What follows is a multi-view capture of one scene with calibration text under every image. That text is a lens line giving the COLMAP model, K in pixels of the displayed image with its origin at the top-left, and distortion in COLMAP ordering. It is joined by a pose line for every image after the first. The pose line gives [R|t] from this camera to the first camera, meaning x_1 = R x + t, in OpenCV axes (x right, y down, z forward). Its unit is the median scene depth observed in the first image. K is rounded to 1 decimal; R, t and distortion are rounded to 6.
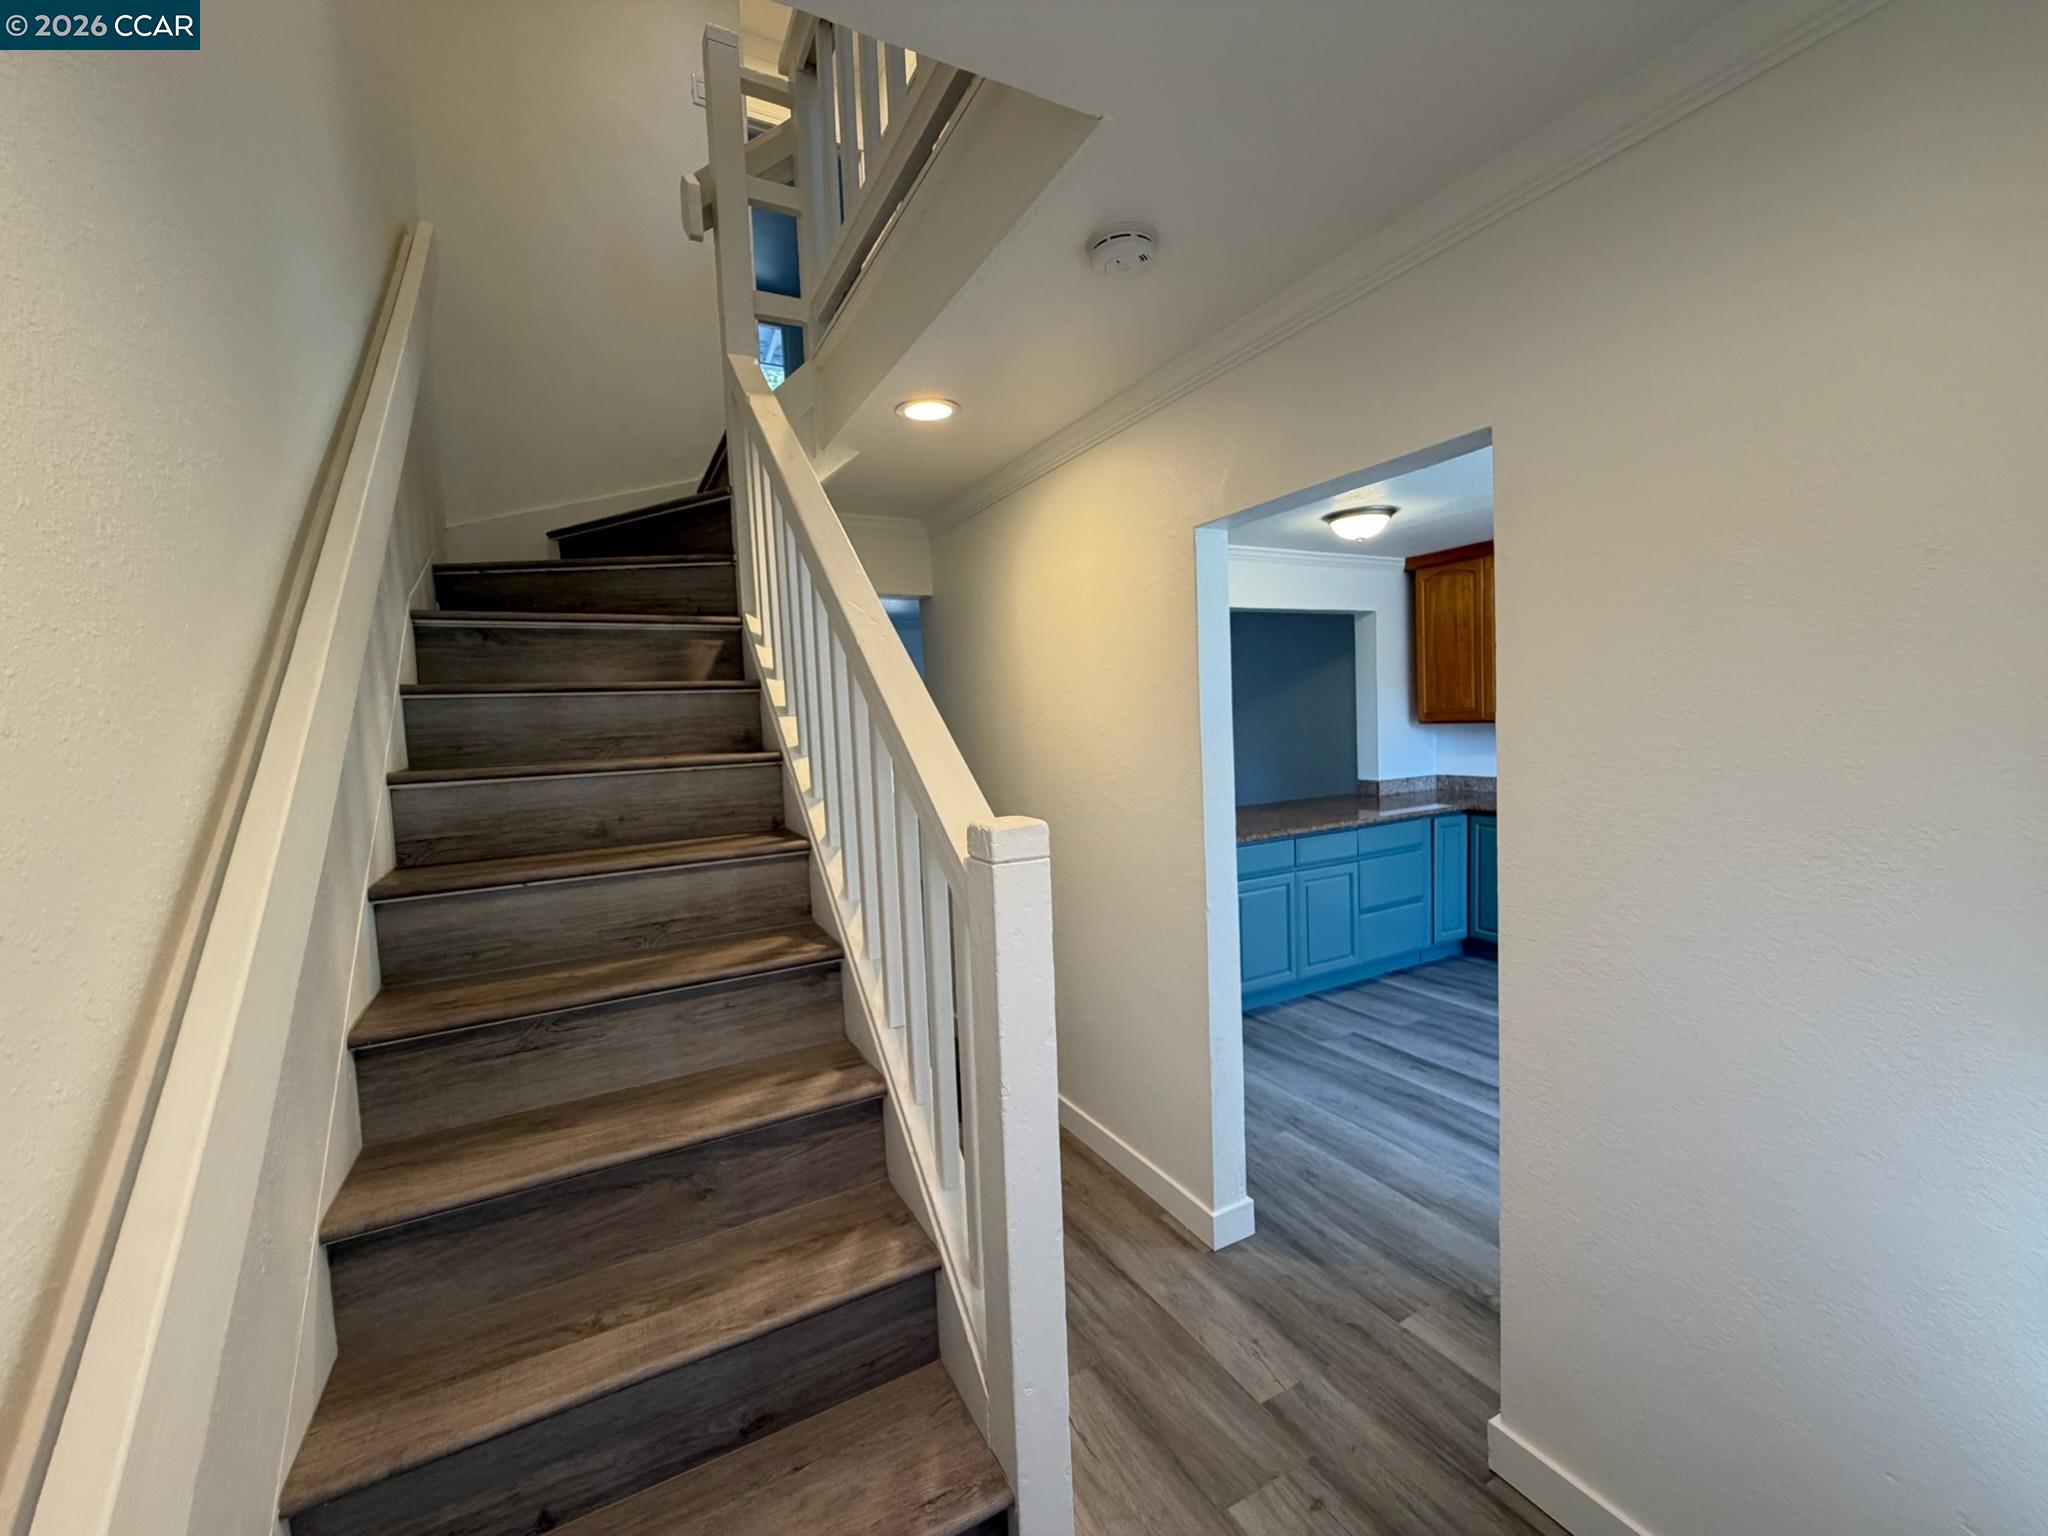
lens RADIAL K [[821.8, 0, 1017.5], [0, 821.8, 767.0], [0, 0, 1]] dist [-0.000668, 0.000576]
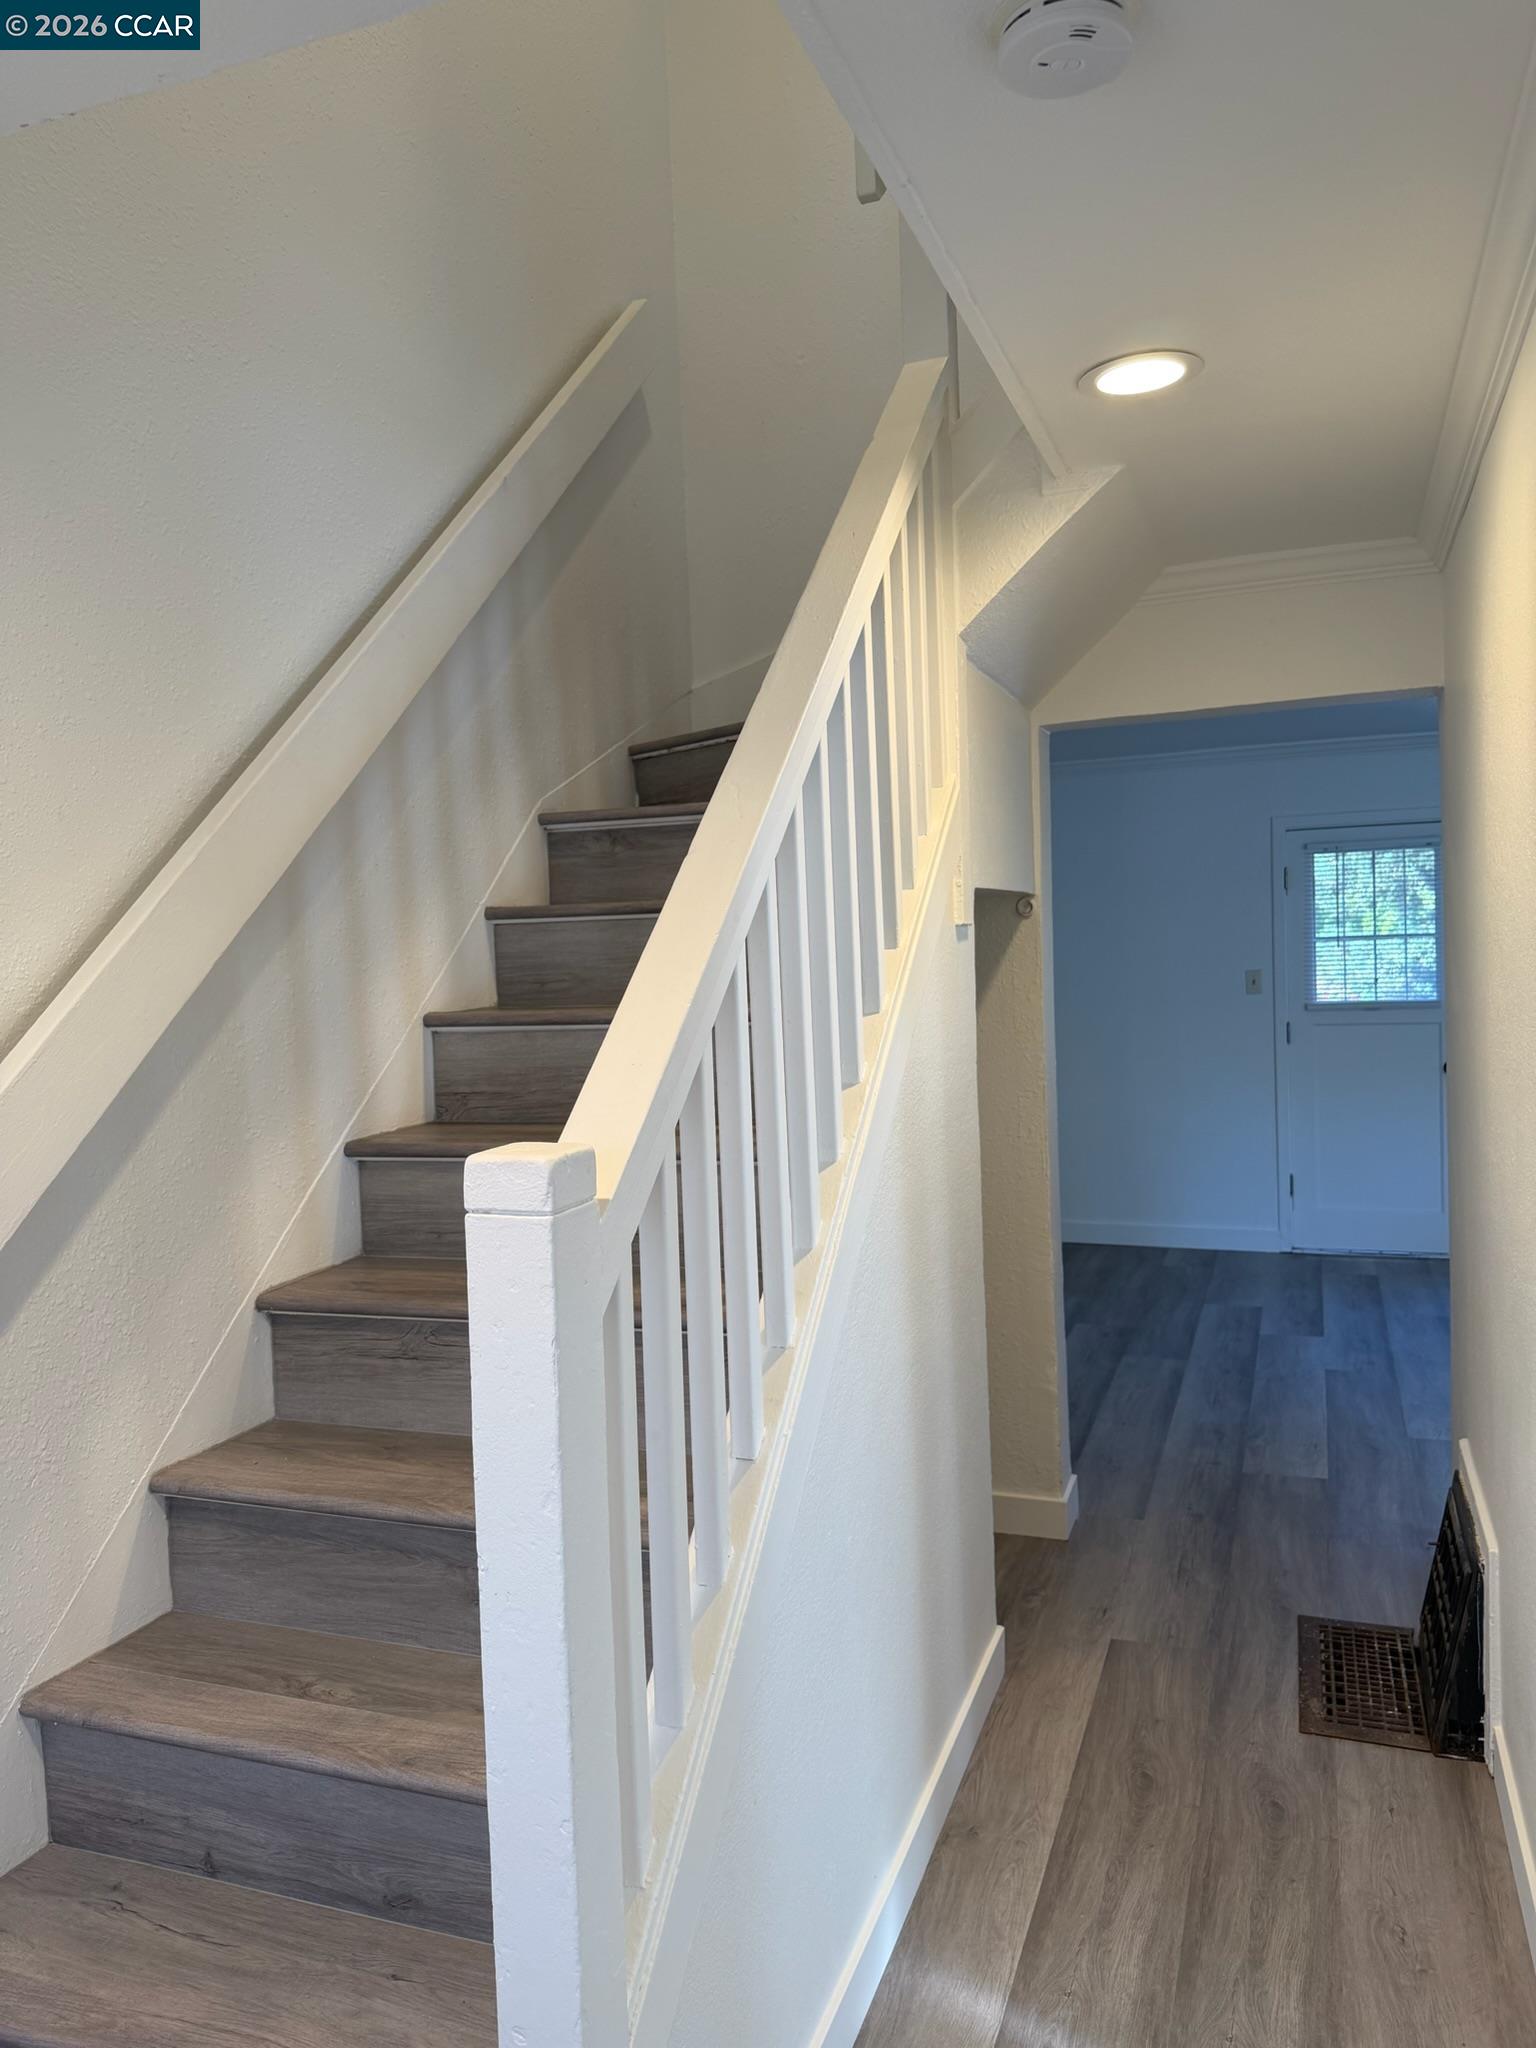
lens RADIAL K [[1445.2, 0, 771.4], [0, 1445.2, 1015.9], [0, 0, 1]] dist [0.050156, -0.070469]
pose [[0.665115, 0.050152, -0.745054, 0.379348], [-0.037549, 0.998726, 0.033707, -0.033795], [0.745796, 0.005557, 0.666151, 0.152434]]
